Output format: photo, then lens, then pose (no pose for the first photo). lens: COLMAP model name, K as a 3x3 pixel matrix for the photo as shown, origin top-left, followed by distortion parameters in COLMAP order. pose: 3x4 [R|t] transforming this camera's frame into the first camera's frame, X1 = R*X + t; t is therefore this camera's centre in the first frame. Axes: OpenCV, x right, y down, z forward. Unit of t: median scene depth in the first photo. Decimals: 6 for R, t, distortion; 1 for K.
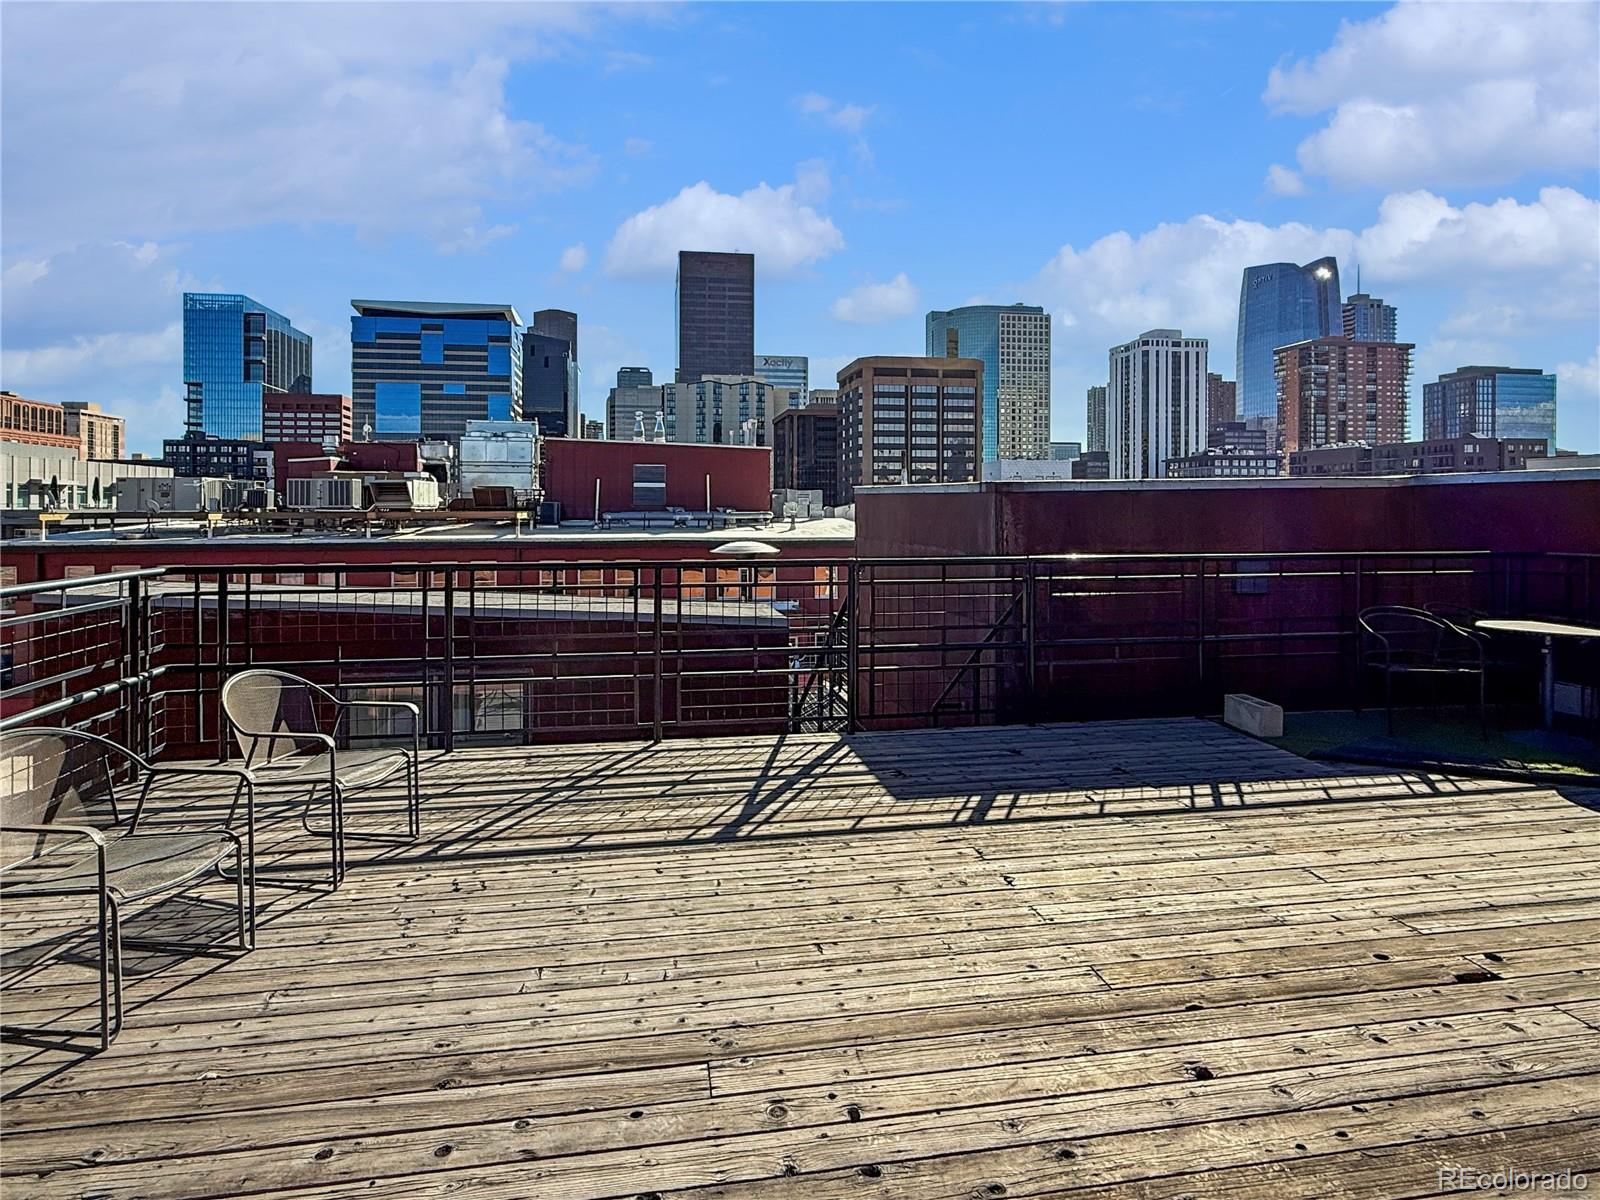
lens RADIAL K [[907.5, 0, 801.4], [0, 907.5, 506.6], [0, 0, 1]] dist [-0.000139, -0.000270]
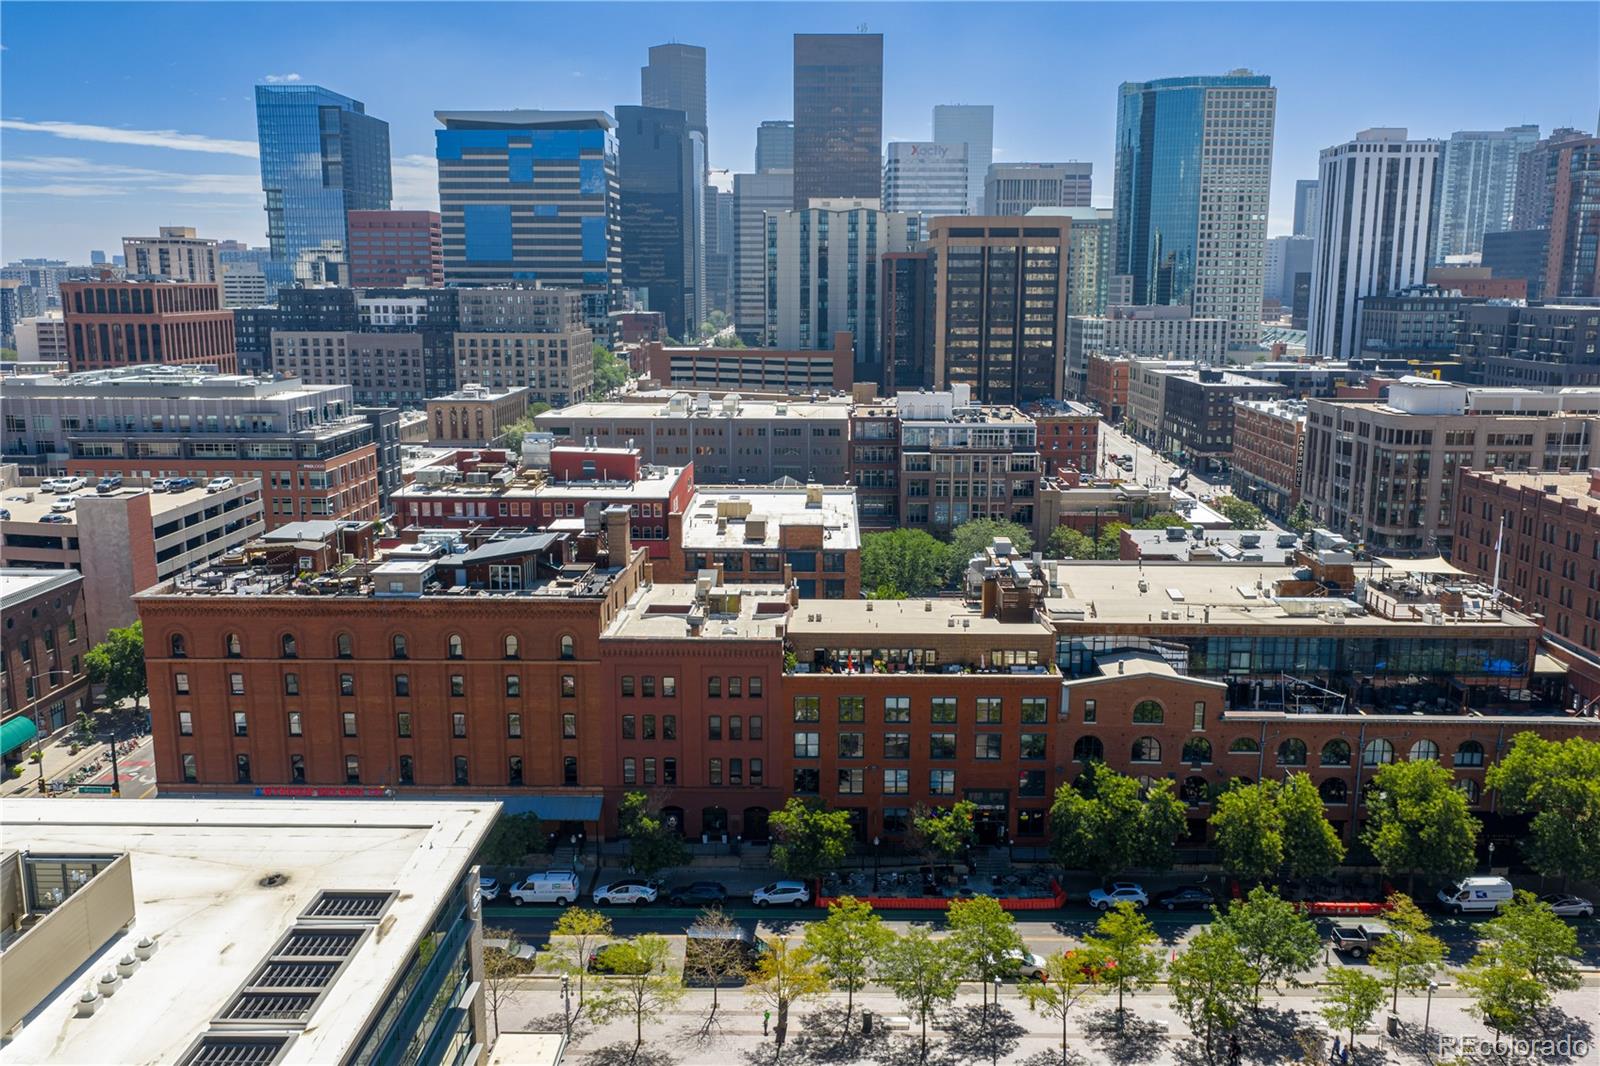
lens RADIAL K [[1321.0, 0, 800.3], [0, 1321.0, 532.9], [0, 0, 1]] dist [0.016228, -0.023514]
pose [[0.981795, 0.038569, -0.185989, 0.126514], [-0.003209, 0.982396, 0.186782, -0.061510], [0.189918, -0.182784, 0.964635, -0.287565]]
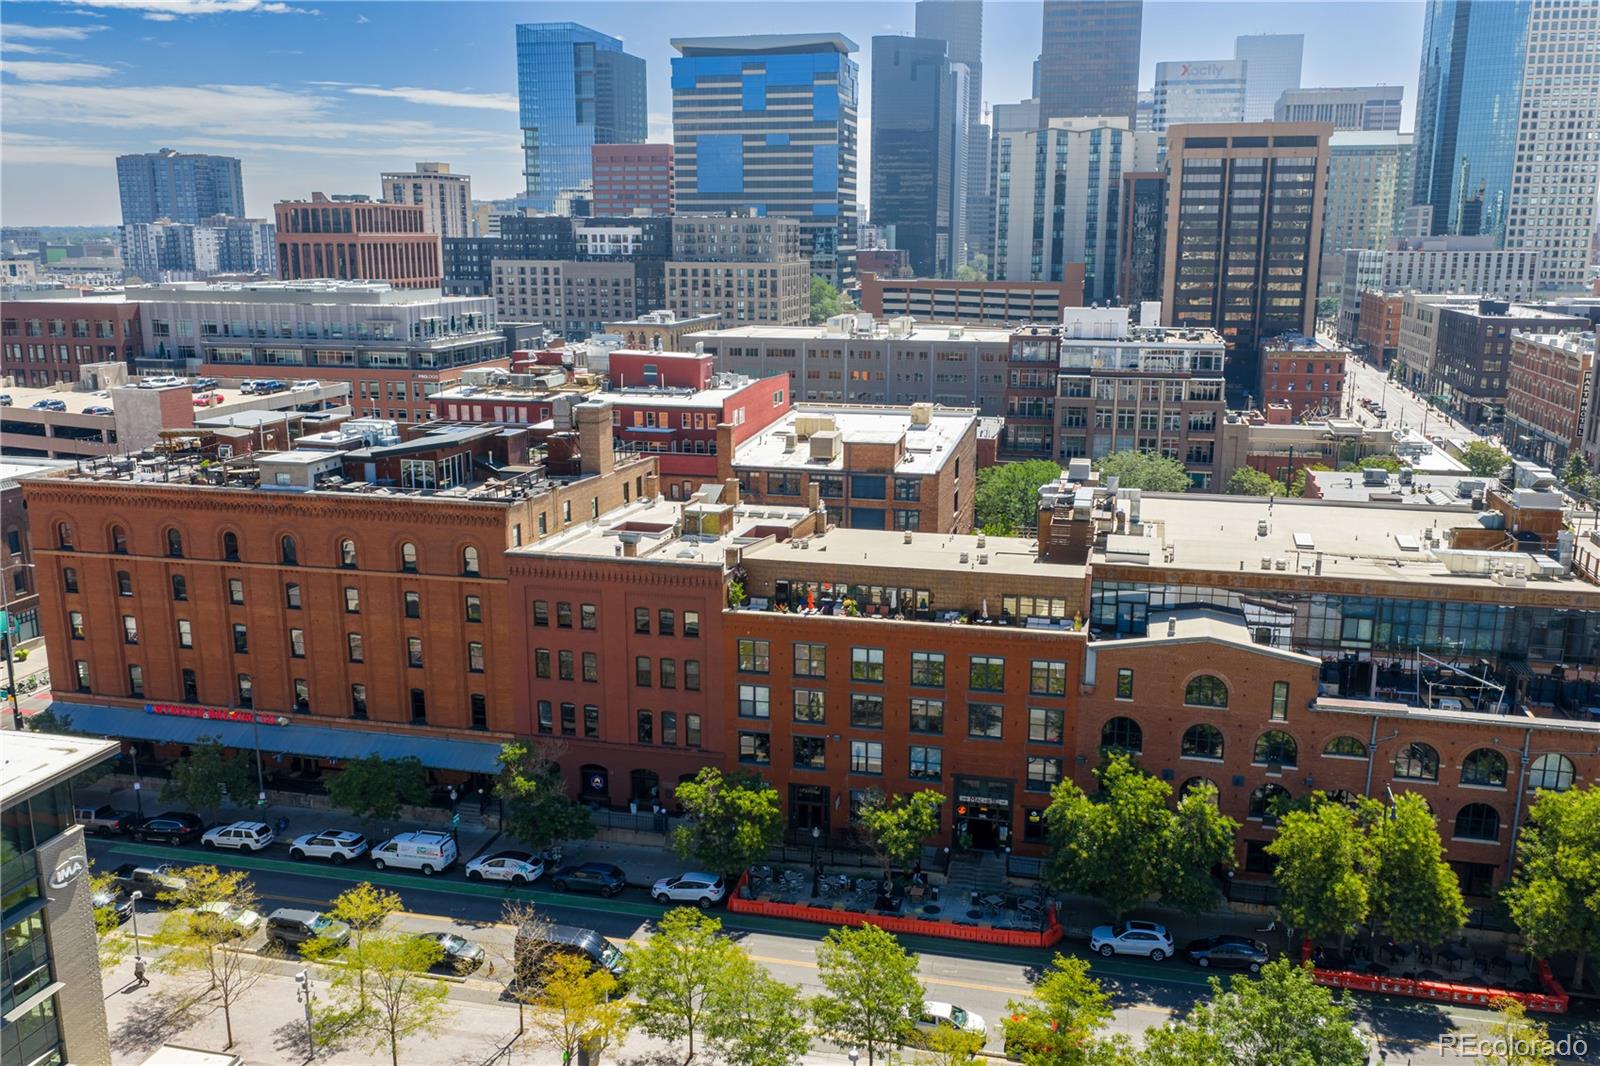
lens RADIAL K [[1321.0, 0, 799.2], [0, 1321.0, 533.9], [0, 0, 1]] dist [0.016228, -0.023514]
pose [[0.917566, 0.090097, -0.387240, 0.167300], [-0.002570, 0.975309, 0.220831, -0.040559], [0.397574, -0.201632, 0.895142, -0.212690]]
